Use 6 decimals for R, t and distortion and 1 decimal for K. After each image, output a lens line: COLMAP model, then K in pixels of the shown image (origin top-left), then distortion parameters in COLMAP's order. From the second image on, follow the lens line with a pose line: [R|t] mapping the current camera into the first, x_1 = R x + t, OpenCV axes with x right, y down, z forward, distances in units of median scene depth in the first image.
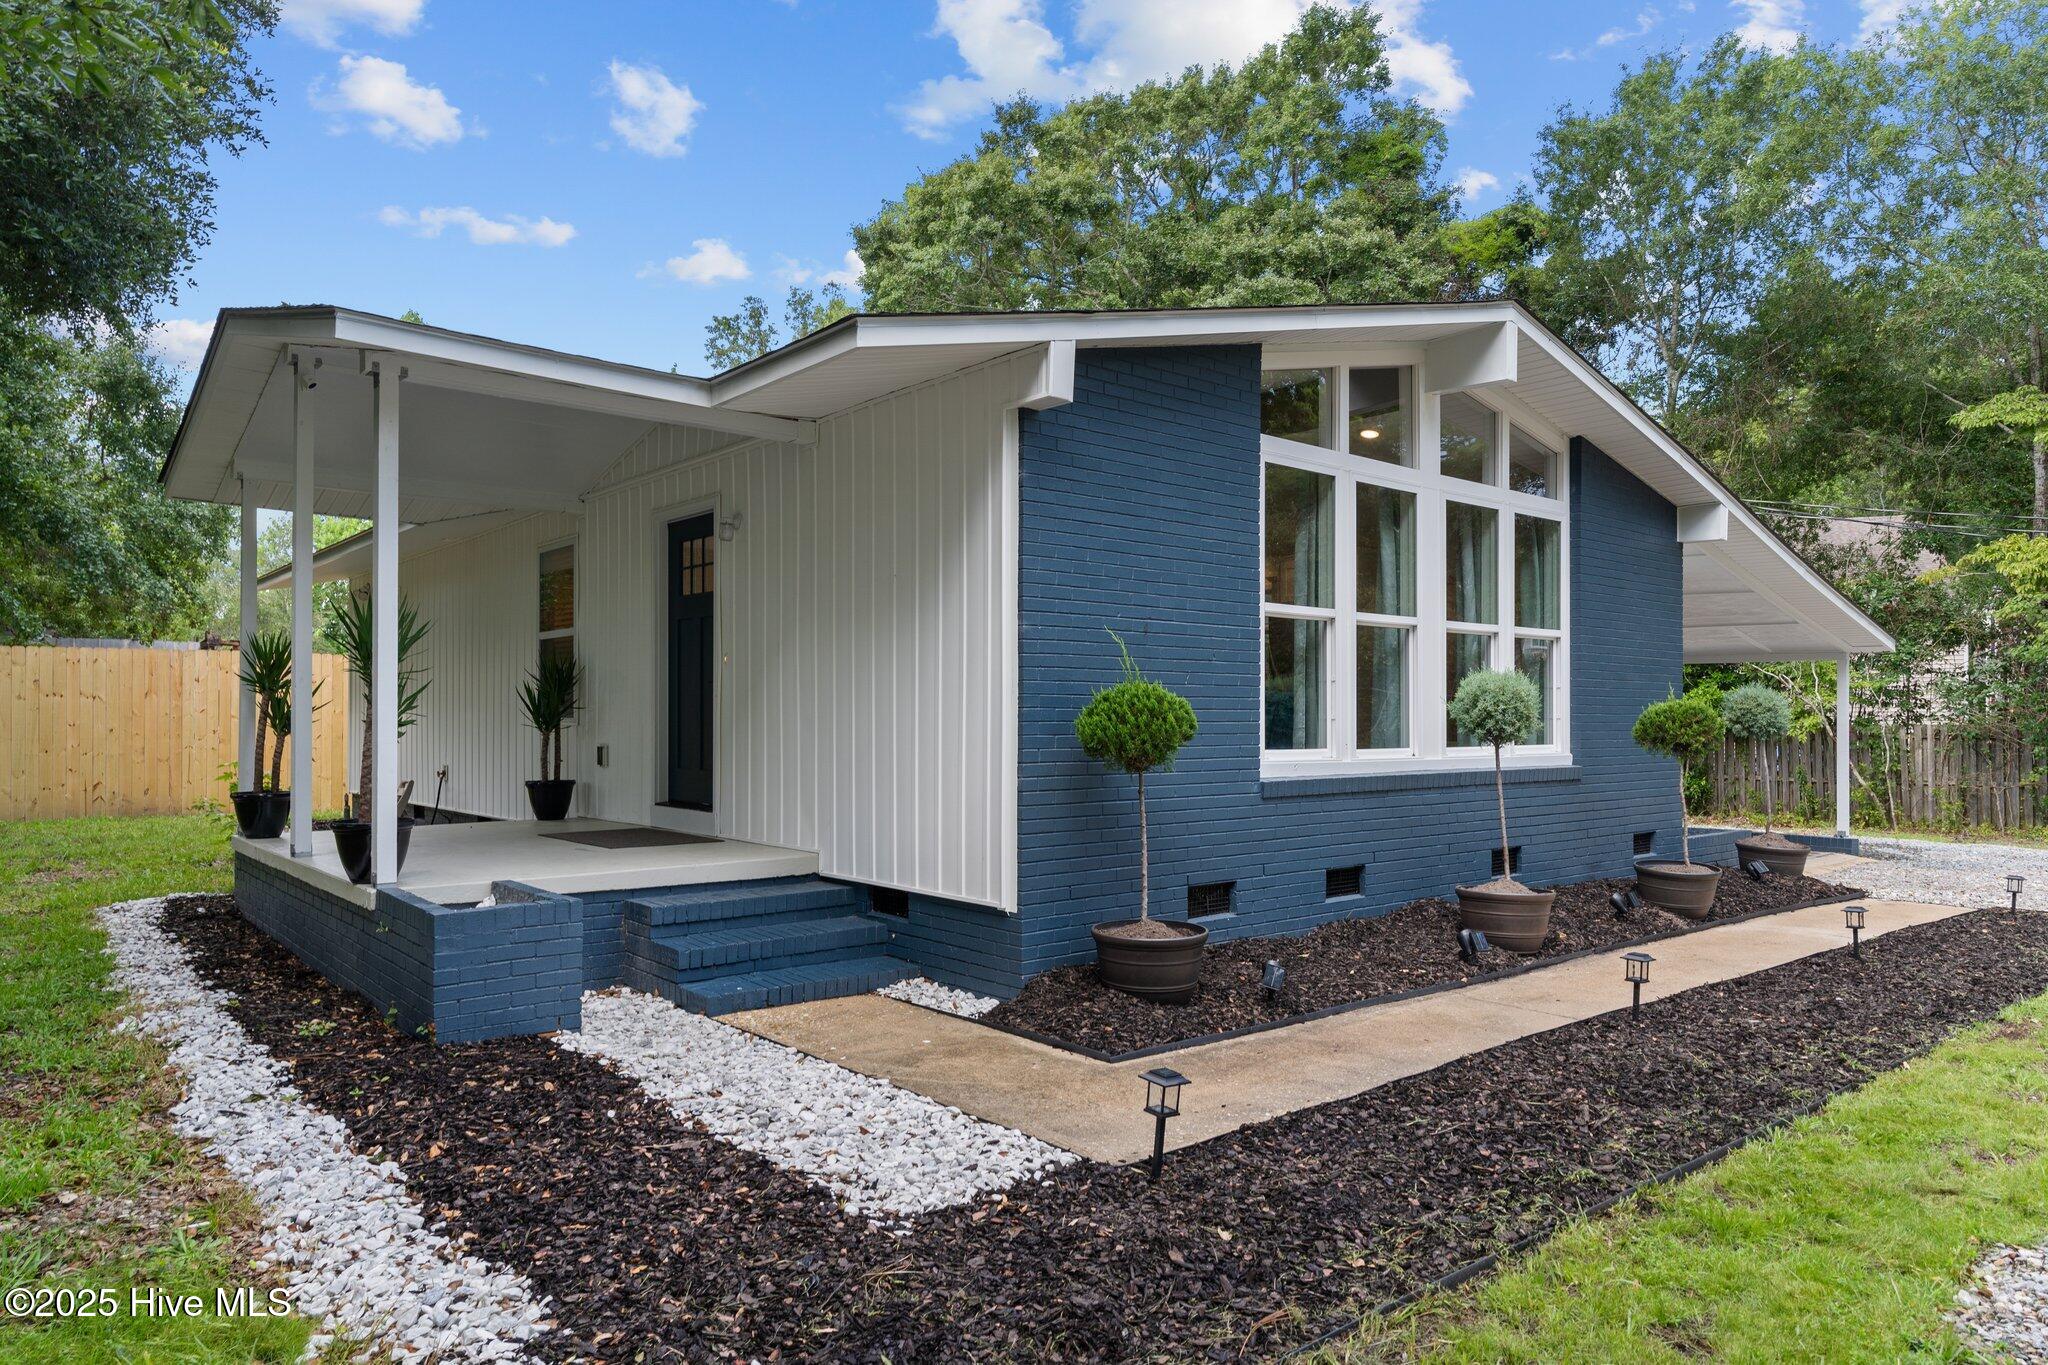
lens RADIAL K [[1293.1, 0, 1036.3], [0, 1293.1, 707.1], [0, 0, 1]] dist [0.003315, 0.000237]
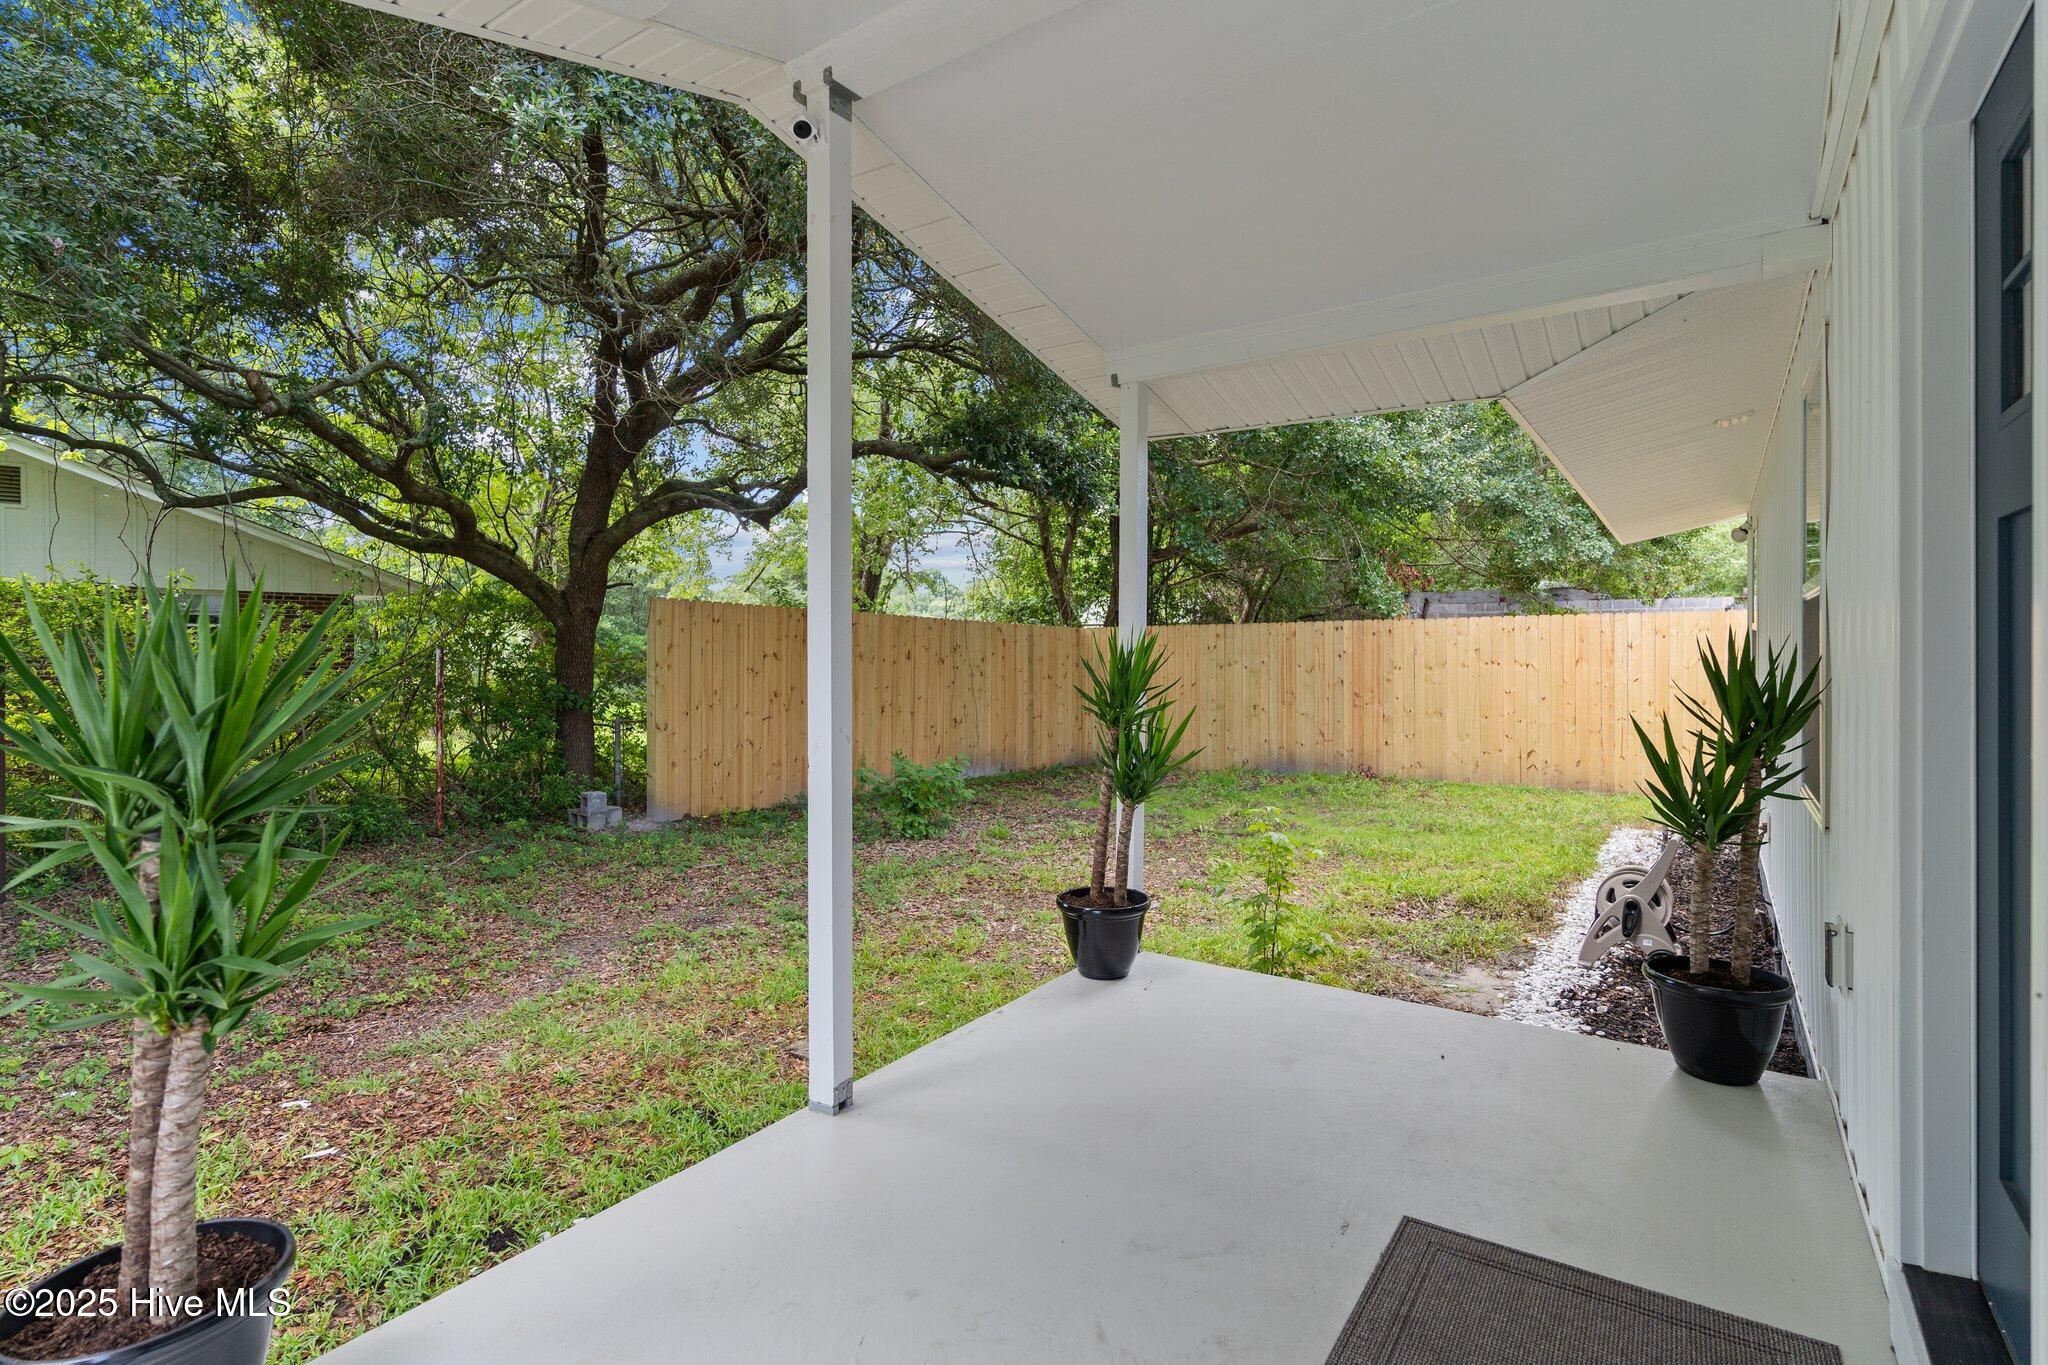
lens RADIAL K [[1001.0, 0, 999.0], [0, 1001.0, 648.6], [0, 0, 1]] dist [-0.000269, -0.000089]
pose [[0.249431, -0.003124, -0.968387, -0.162415], [0.009971, 0.999950, -0.000658, -0.048699], [0.968341, -0.009492, 0.249450, 0.837090]]
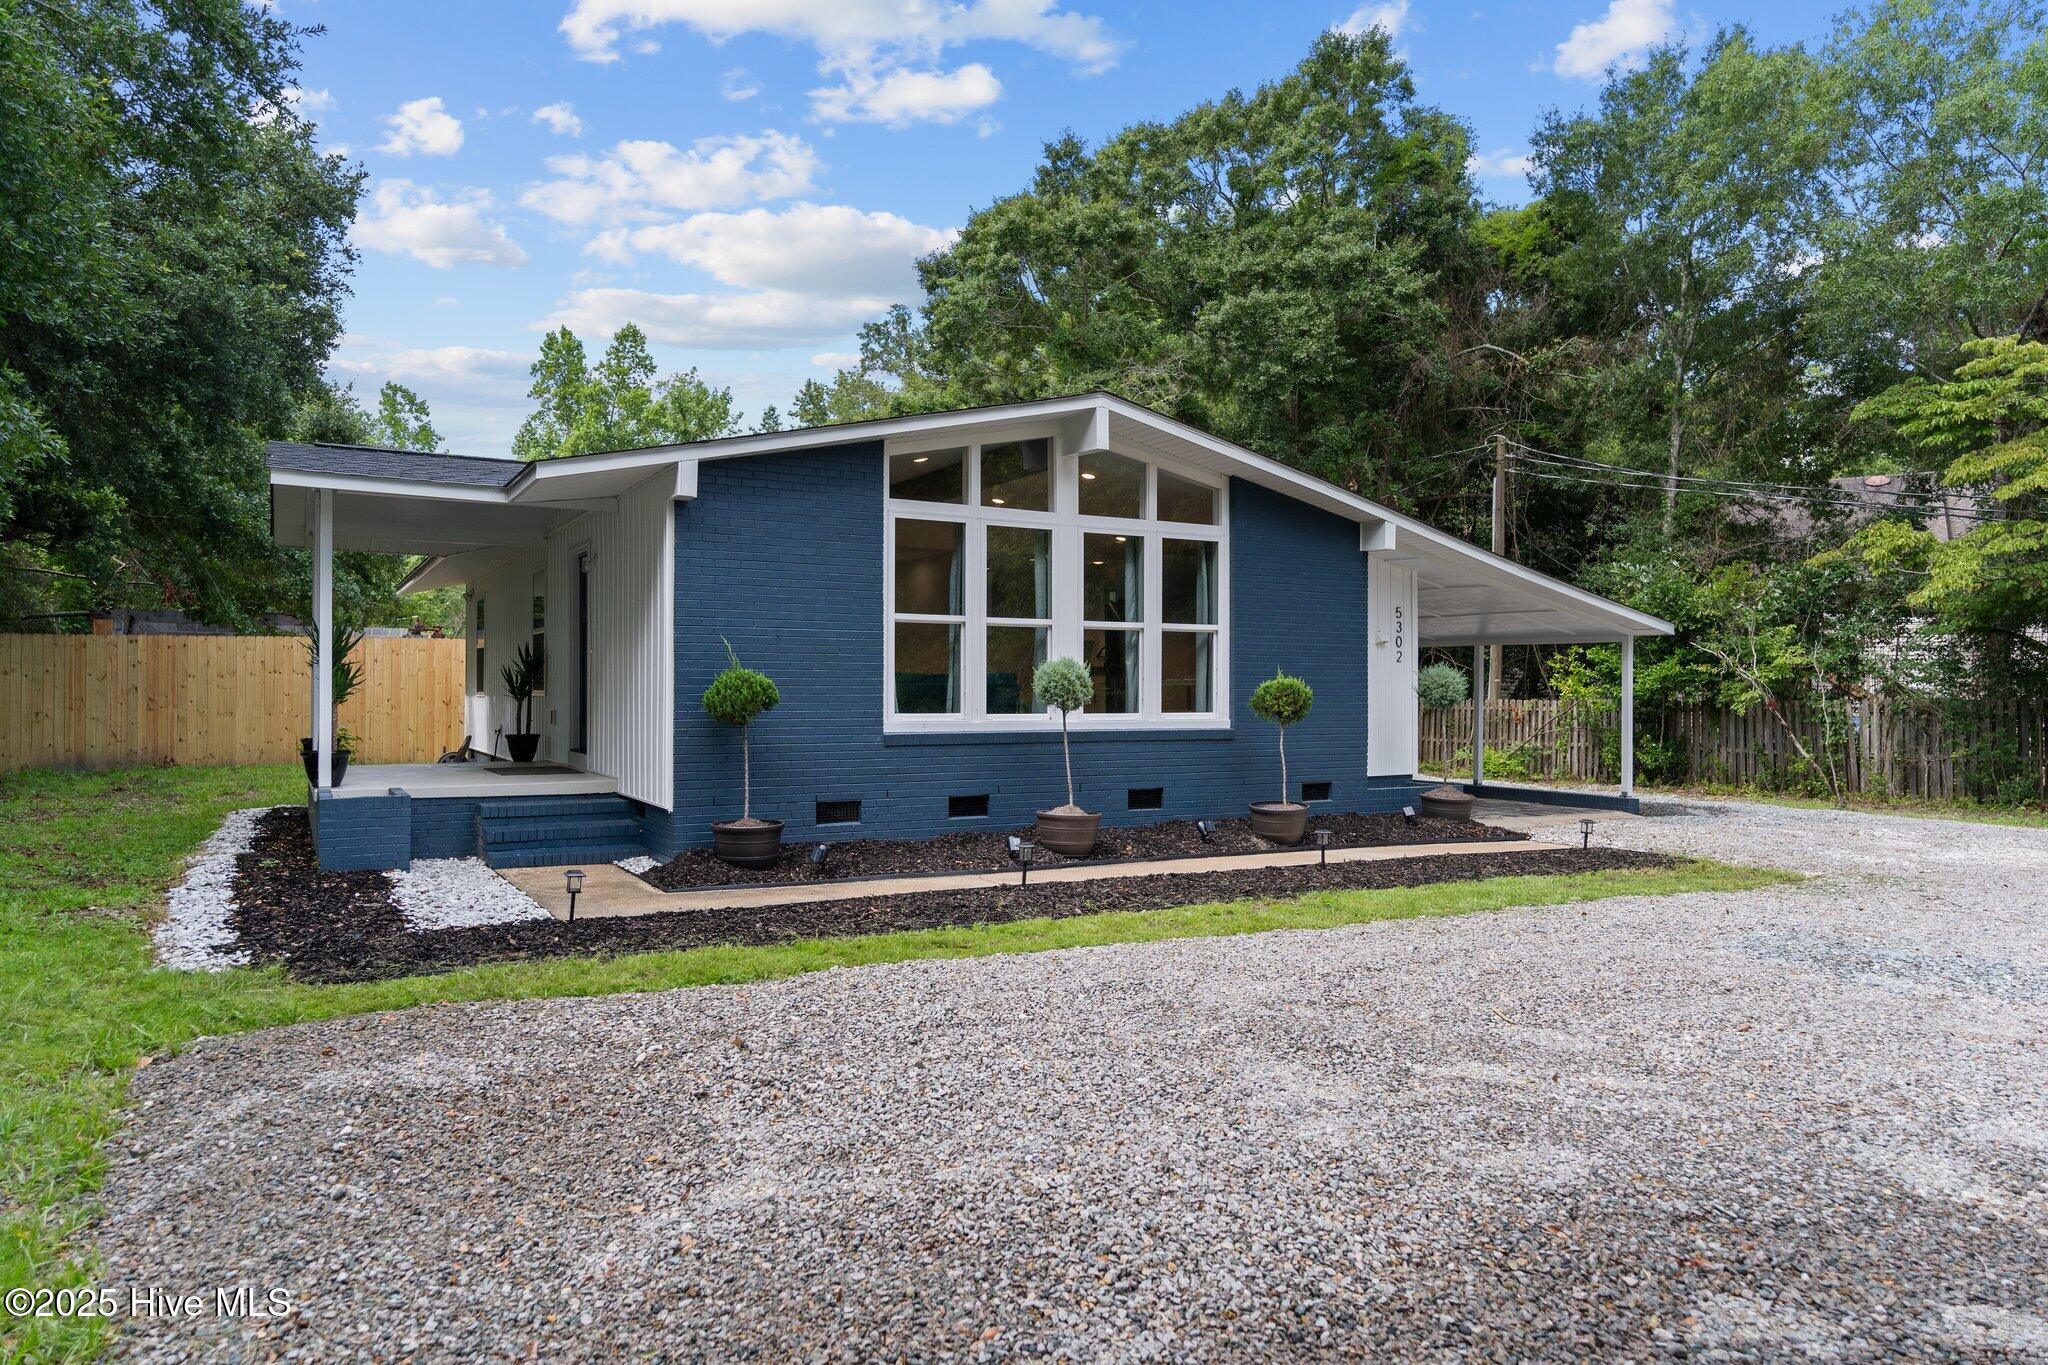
lens RADIAL K [[1315.3, 0, 1024.0], [0, 1315.3, 682.5], [0, 0, 1]] dist [0.001703, 0.000853]
pose [[0.982383, 0.000556, -0.186877, 0.512732], [-0.000258, 0.999999, 0.001620, -0.003814], [0.186878, -0.001544, 0.982382, -0.378294]]
